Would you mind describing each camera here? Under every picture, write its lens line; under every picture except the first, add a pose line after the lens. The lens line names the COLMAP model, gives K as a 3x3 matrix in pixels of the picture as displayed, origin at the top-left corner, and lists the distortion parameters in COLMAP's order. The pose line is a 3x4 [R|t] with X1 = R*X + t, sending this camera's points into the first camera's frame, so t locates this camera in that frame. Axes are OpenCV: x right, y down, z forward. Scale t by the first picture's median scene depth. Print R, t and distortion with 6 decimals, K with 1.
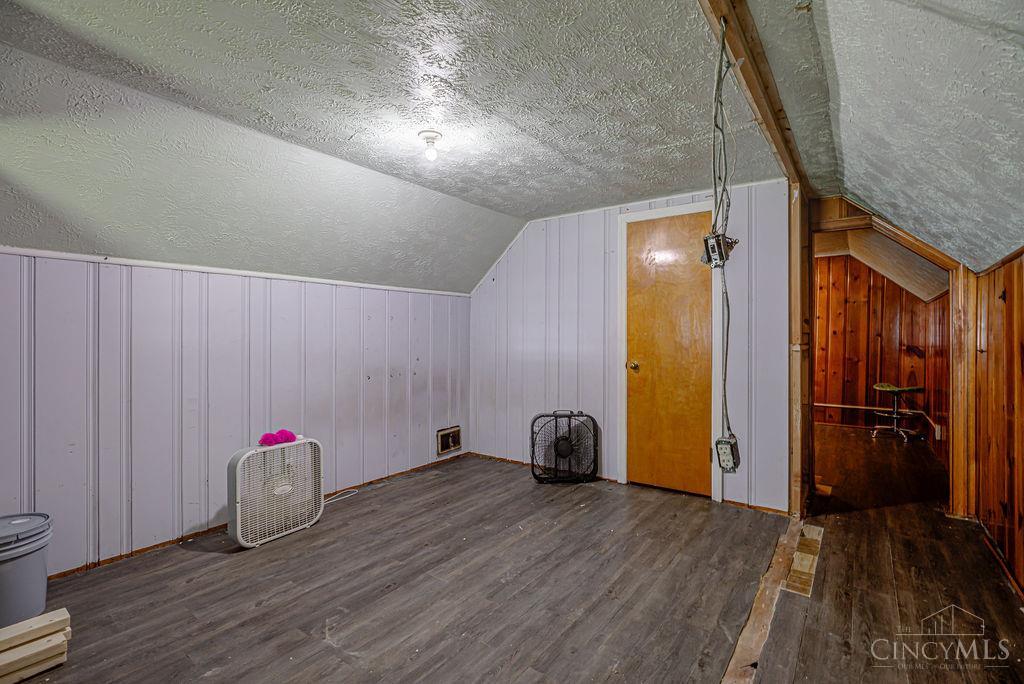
lens RADIAL K [[468.3, 0, 513.2], [0, 468.3, 334.5], [0, 0, 1]] dist [-0.004700, 0.000058]
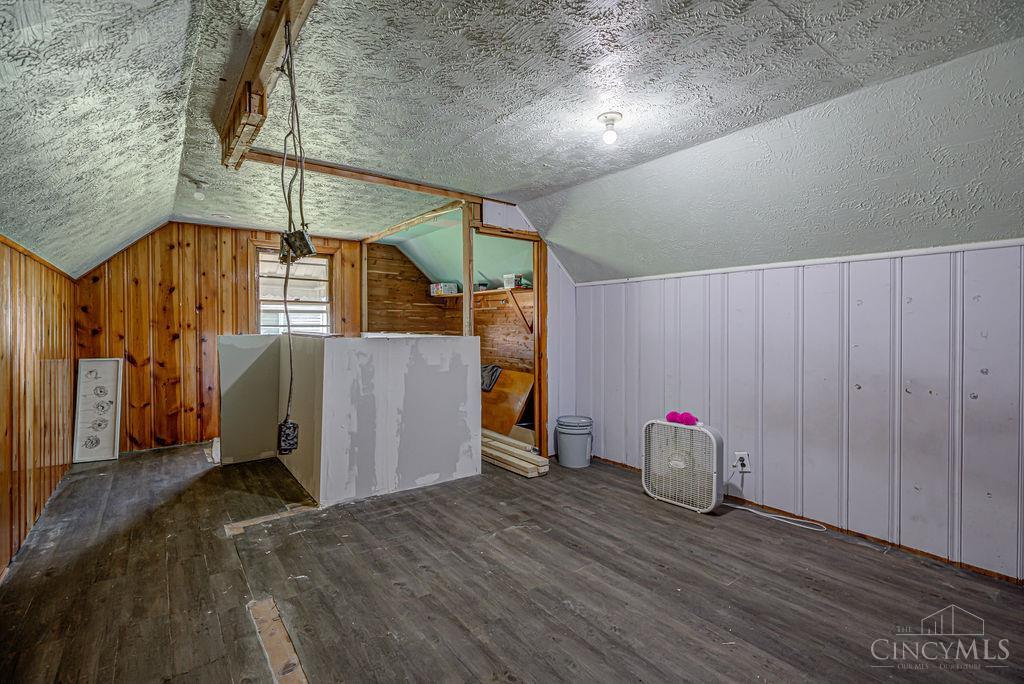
lens RADIAL K [[468.3, 0, 513.2], [0, 468.3, 338.2], [0, 0, 1]] dist [-0.004700, 0.000058]
pose [[-0.274900, 0.022088, -0.961219, 0.892361], [0.000378, 0.999738, 0.022865, 0.002836], [0.961473, 0.005922, -0.274836, 1.194753]]
